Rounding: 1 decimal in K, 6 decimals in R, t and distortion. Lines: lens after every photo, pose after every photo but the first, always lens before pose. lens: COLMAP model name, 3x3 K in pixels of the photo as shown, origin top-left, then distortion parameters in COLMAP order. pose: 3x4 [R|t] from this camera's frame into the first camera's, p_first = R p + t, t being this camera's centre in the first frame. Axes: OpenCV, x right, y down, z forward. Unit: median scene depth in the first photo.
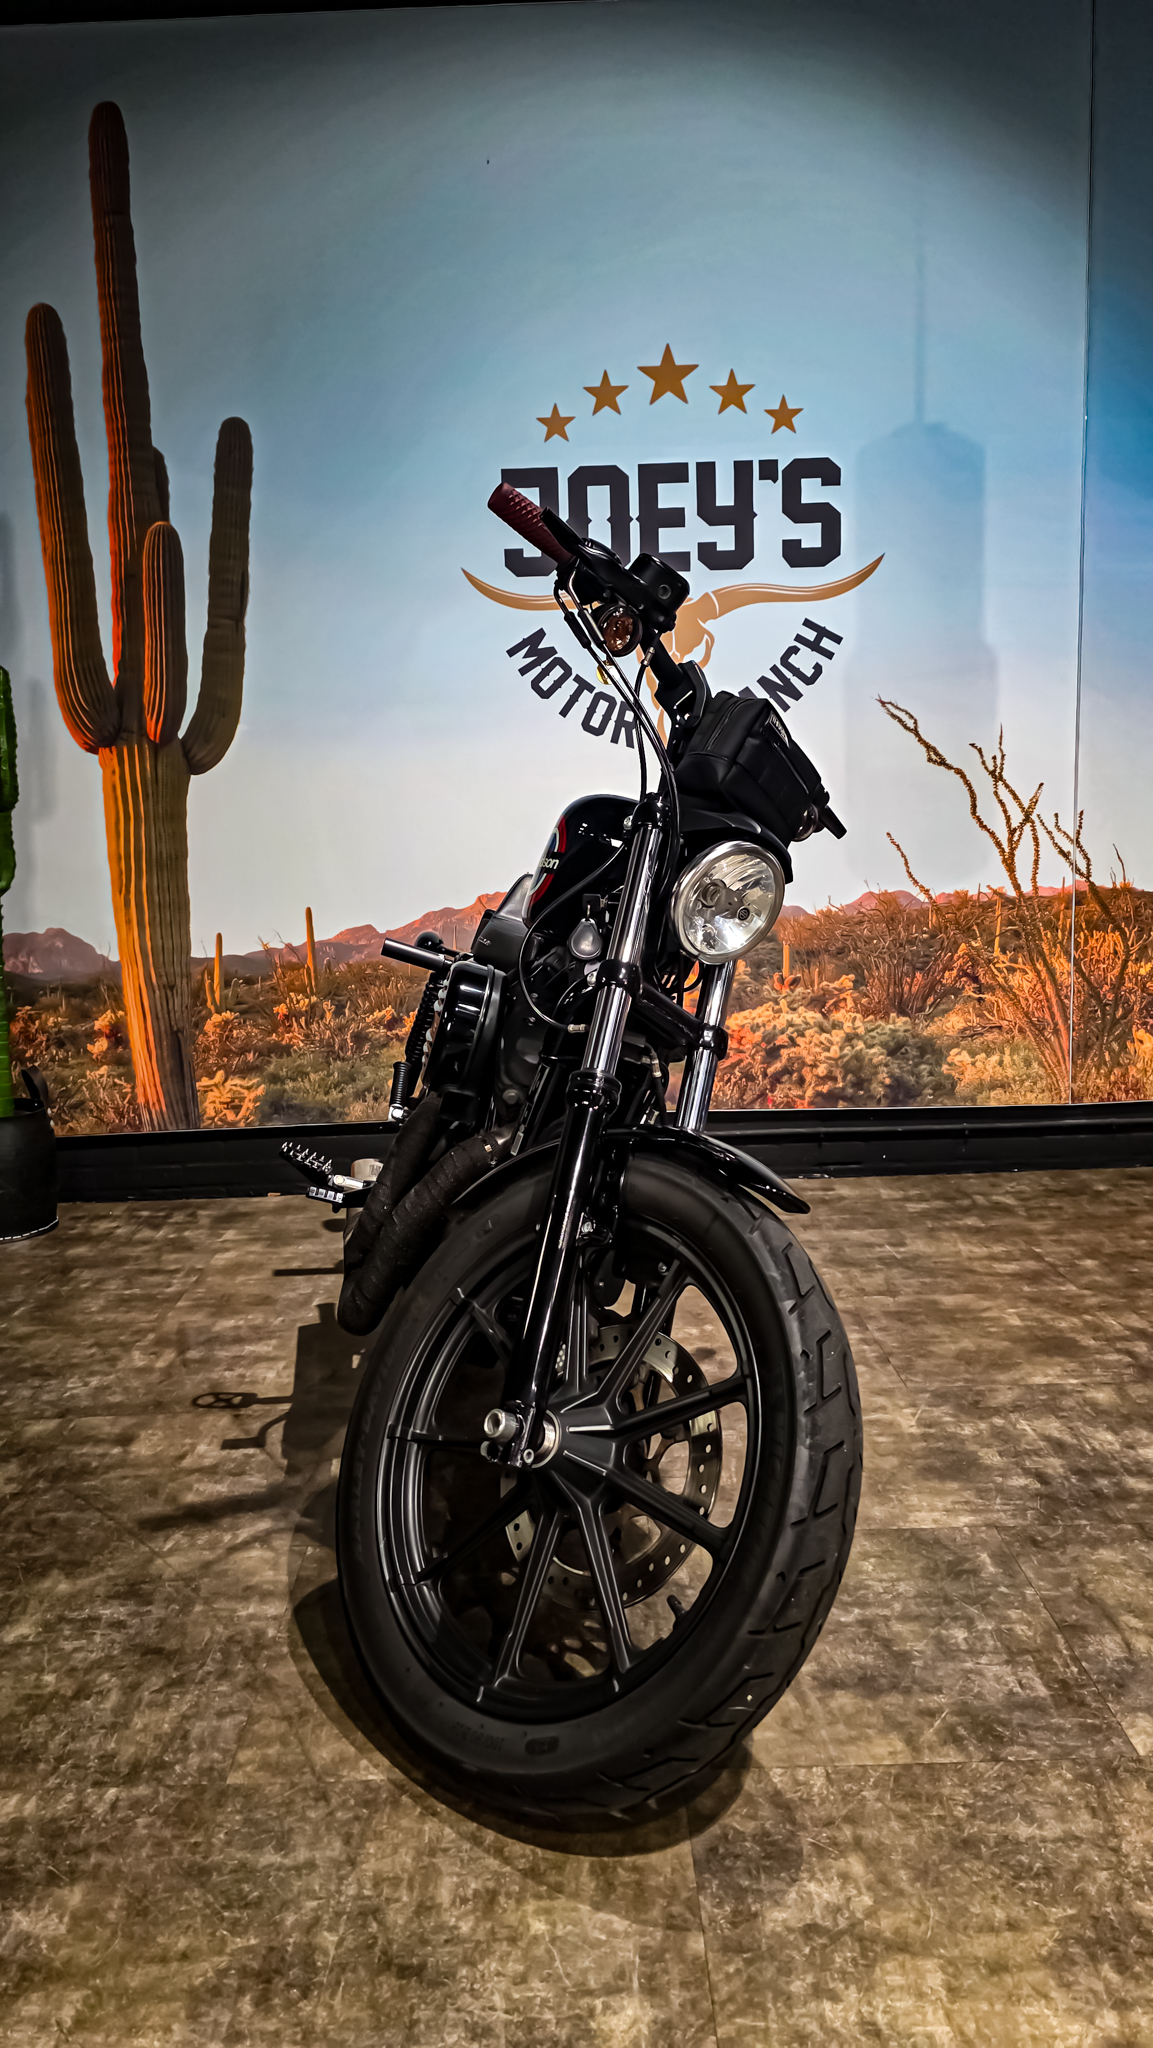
lens RADIAL K [[1380.5, 0, 558.2], [0, 1380.5, 1039.0], [0, 0, 1]] dist [0.073910, -0.075093]
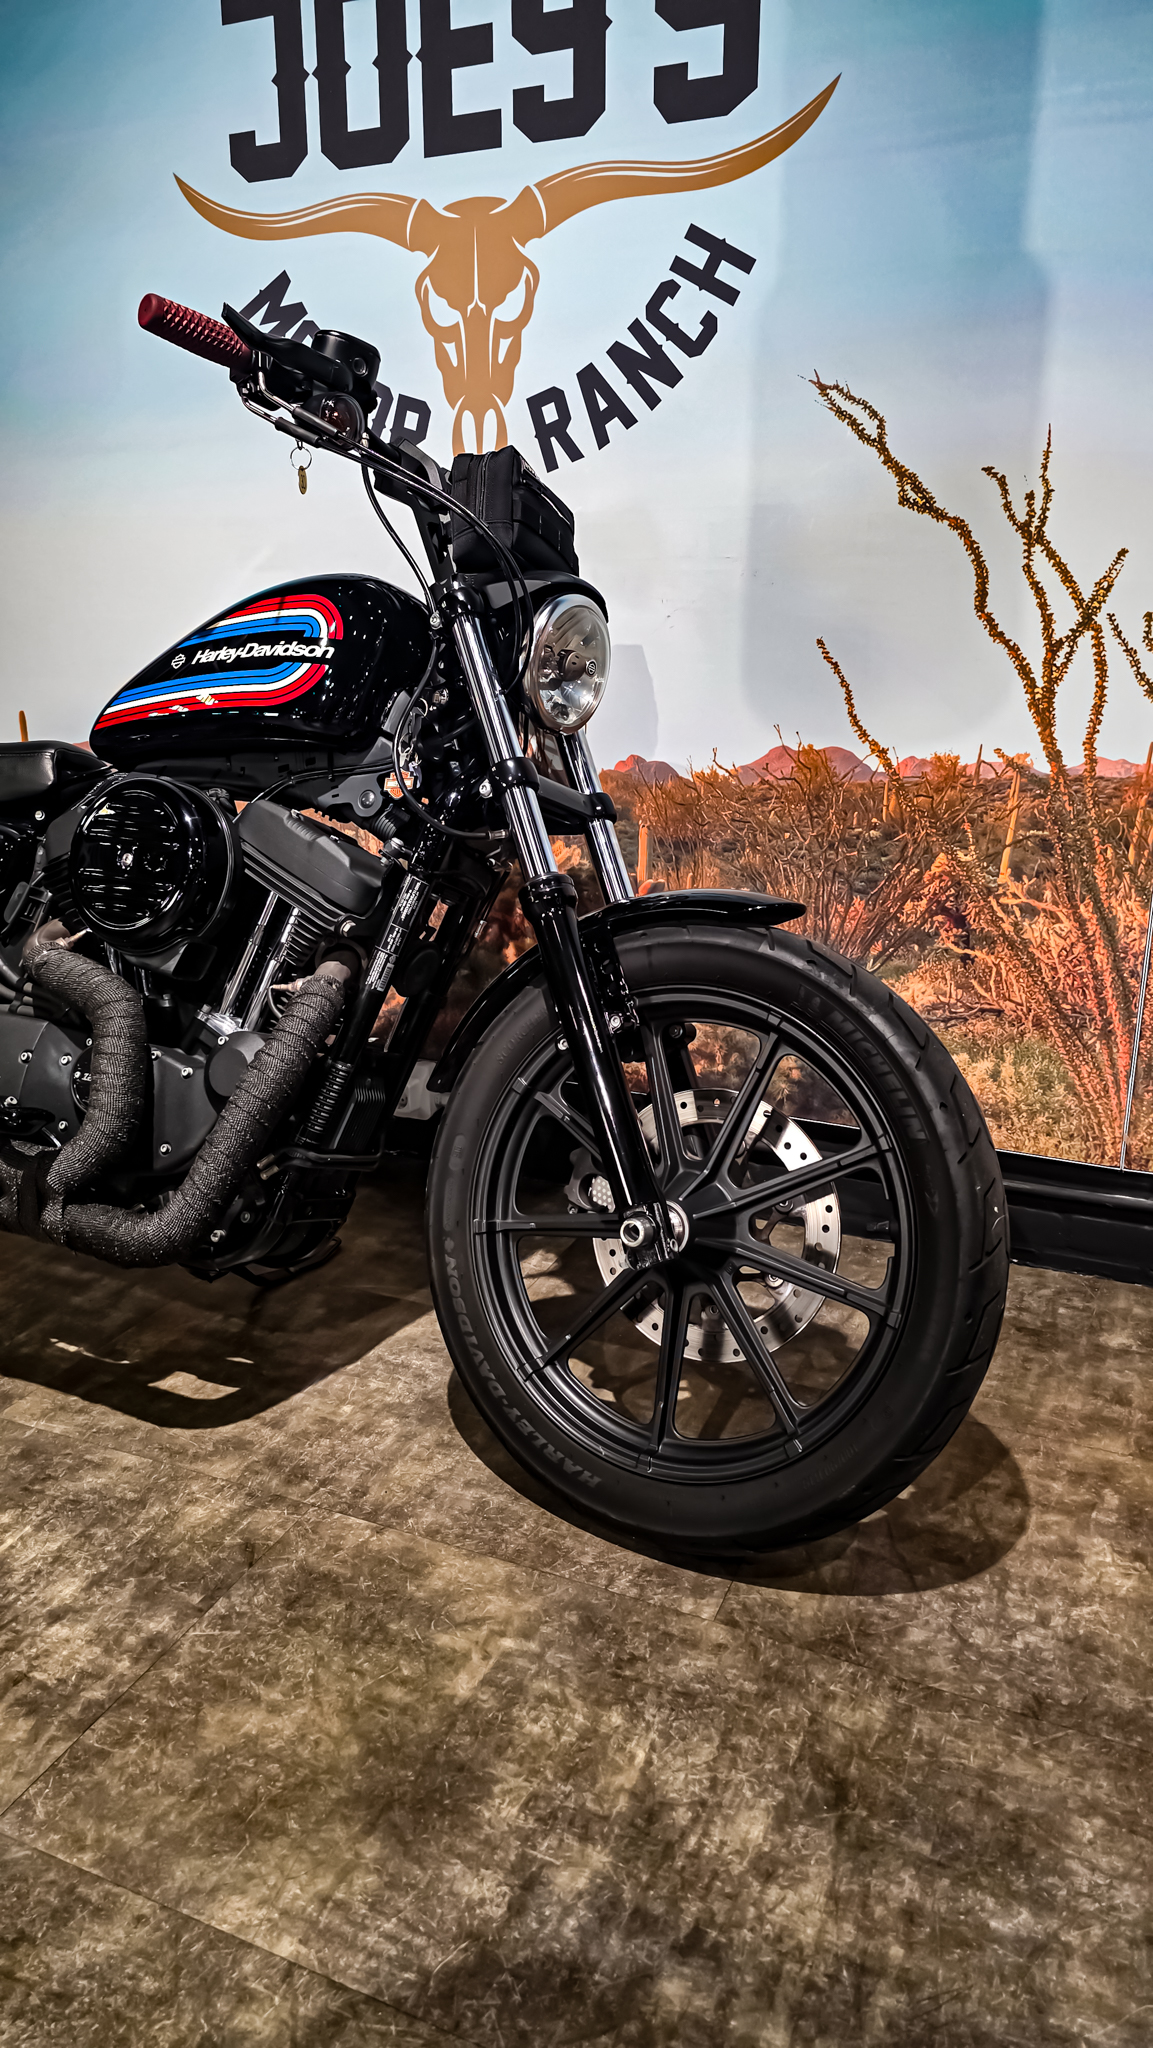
lens RADIAL K [[1376.9, 0, 557.9], [0, 1376.9, 1025.0], [0, 0, 1]] dist [0.078673, -0.070280]
pose [[0.913688, 0.146720, -0.379008, 0.372402], [-0.093880, 0.983535, 0.154422, -0.072849], [0.395425, -0.105512, 0.912418, 0.435790]]
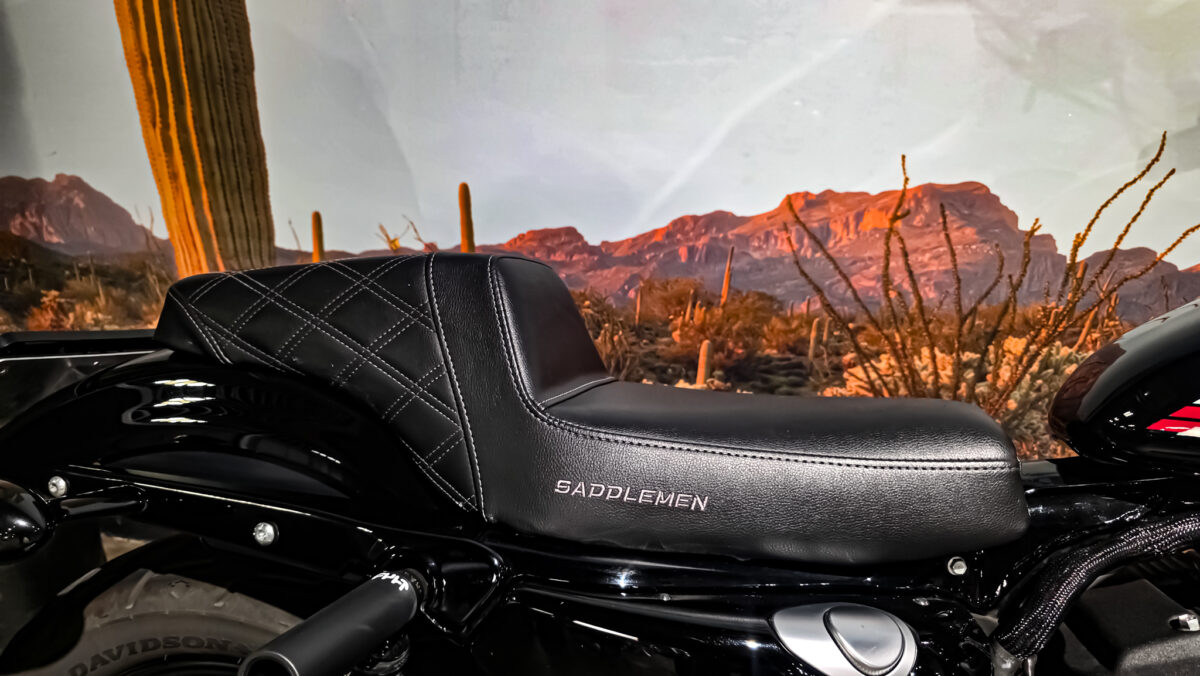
lens RADIAL K [[808.8, 0, 603.3], [0, 808.8, 348.6], [0, 0, 1]] dist [0.052659, -0.057717]
pose [[0.975821, 0.135202, -0.171740, -0.065177], [-0.080396, 0.952670, 0.293182, -0.131562], [0.203250, -0.272286, 0.940505, 0.699992]]
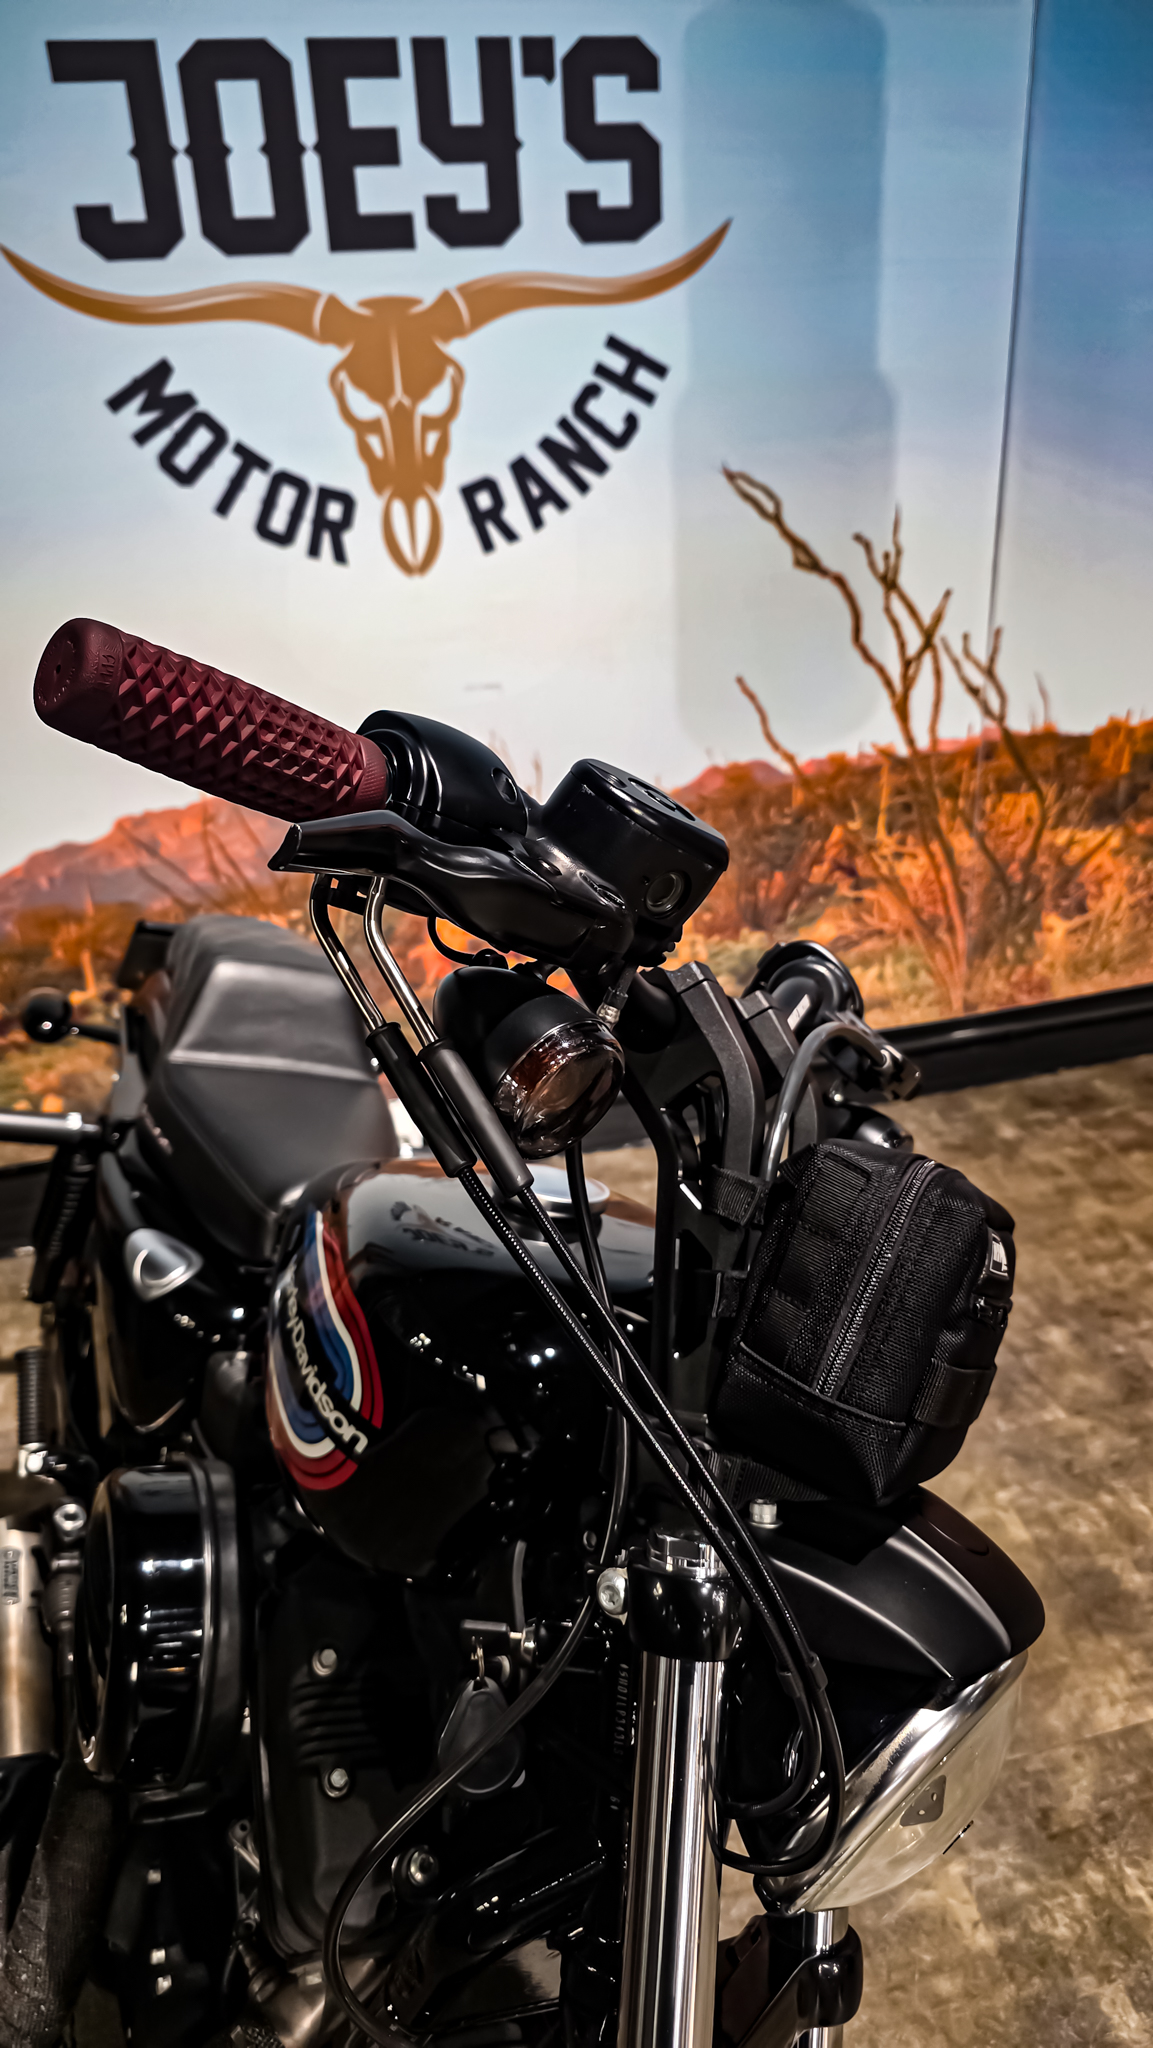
lens RADIAL K [[1404.9, 0, 565.8], [0, 1404.9, 1020.6], [0, 0, 1]] dist [0.053348, -0.063443]
pose [[0.969315, -0.120268, 0.214393, -0.009492], [0.055374, 0.956556, 0.286242, -0.188461], [-0.239505, -0.265586, 0.933864, 0.336840]]
